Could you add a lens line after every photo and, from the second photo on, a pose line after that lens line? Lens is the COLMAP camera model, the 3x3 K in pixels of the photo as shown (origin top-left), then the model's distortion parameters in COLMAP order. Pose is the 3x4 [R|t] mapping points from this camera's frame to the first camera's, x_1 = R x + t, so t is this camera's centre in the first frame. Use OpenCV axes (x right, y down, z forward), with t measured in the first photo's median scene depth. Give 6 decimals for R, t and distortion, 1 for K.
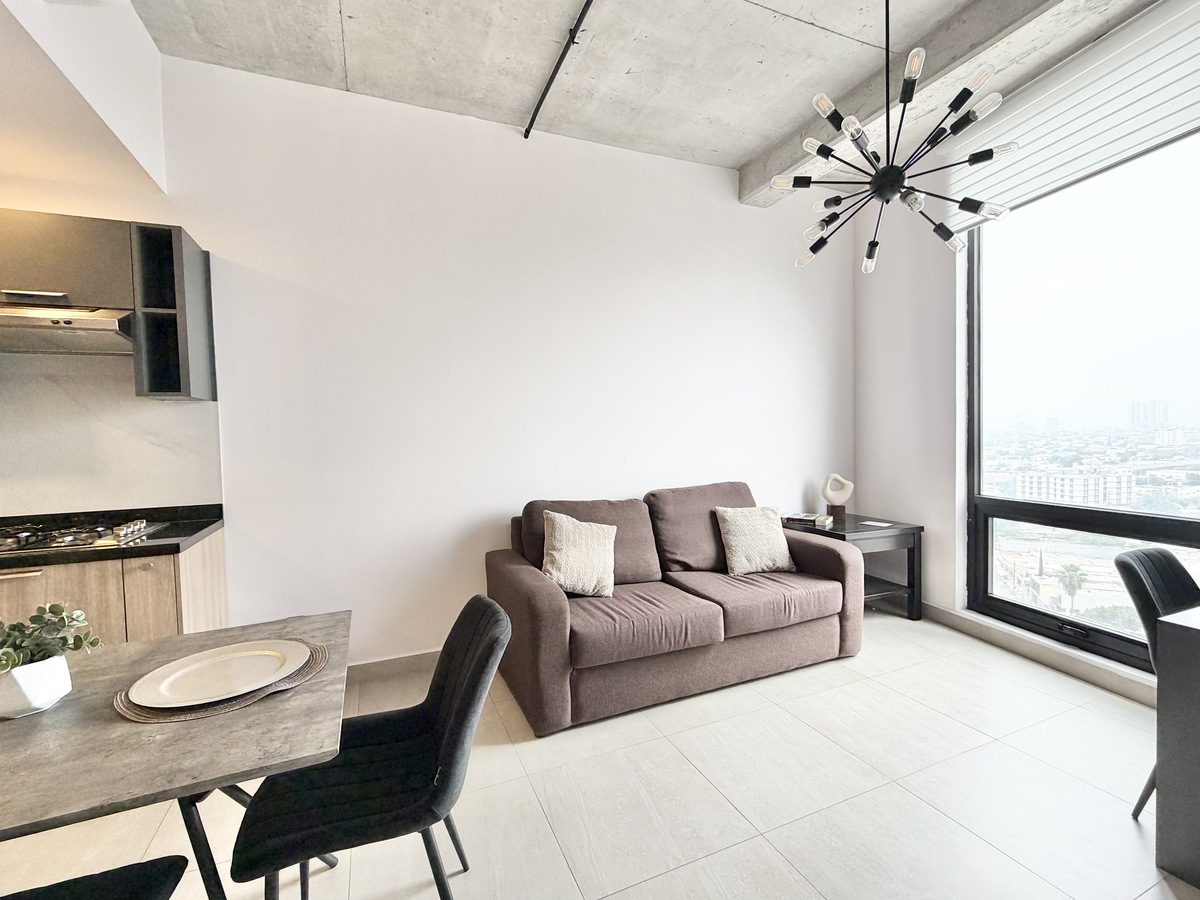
lens RADIAL K [[509.3, 0, 600.0], [0, 509.3, 450.0], [0, 0, 1]] dist [-0.000802, -0.000110]
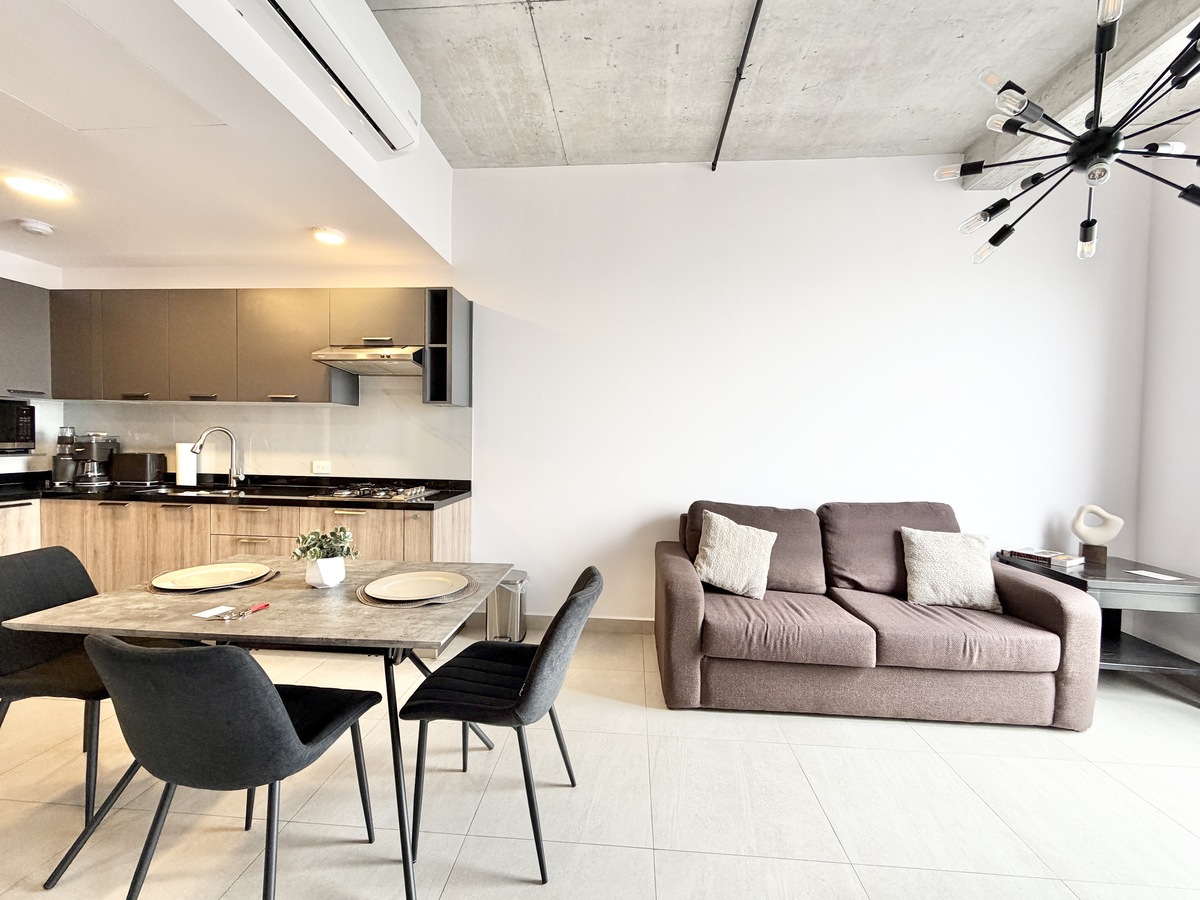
lens RADIAL K [[473.4, 0, 600.0], [0, 473.4, 450.0], [0, 0, 1]] dist [-0.002194, -0.000315]
pose [[0.896046, 0.049779, -0.441161, 0.144919], [-0.053777, 0.998547, 0.003446, -0.001257], [0.440691, 0.020636, 0.897422, -0.014143]]
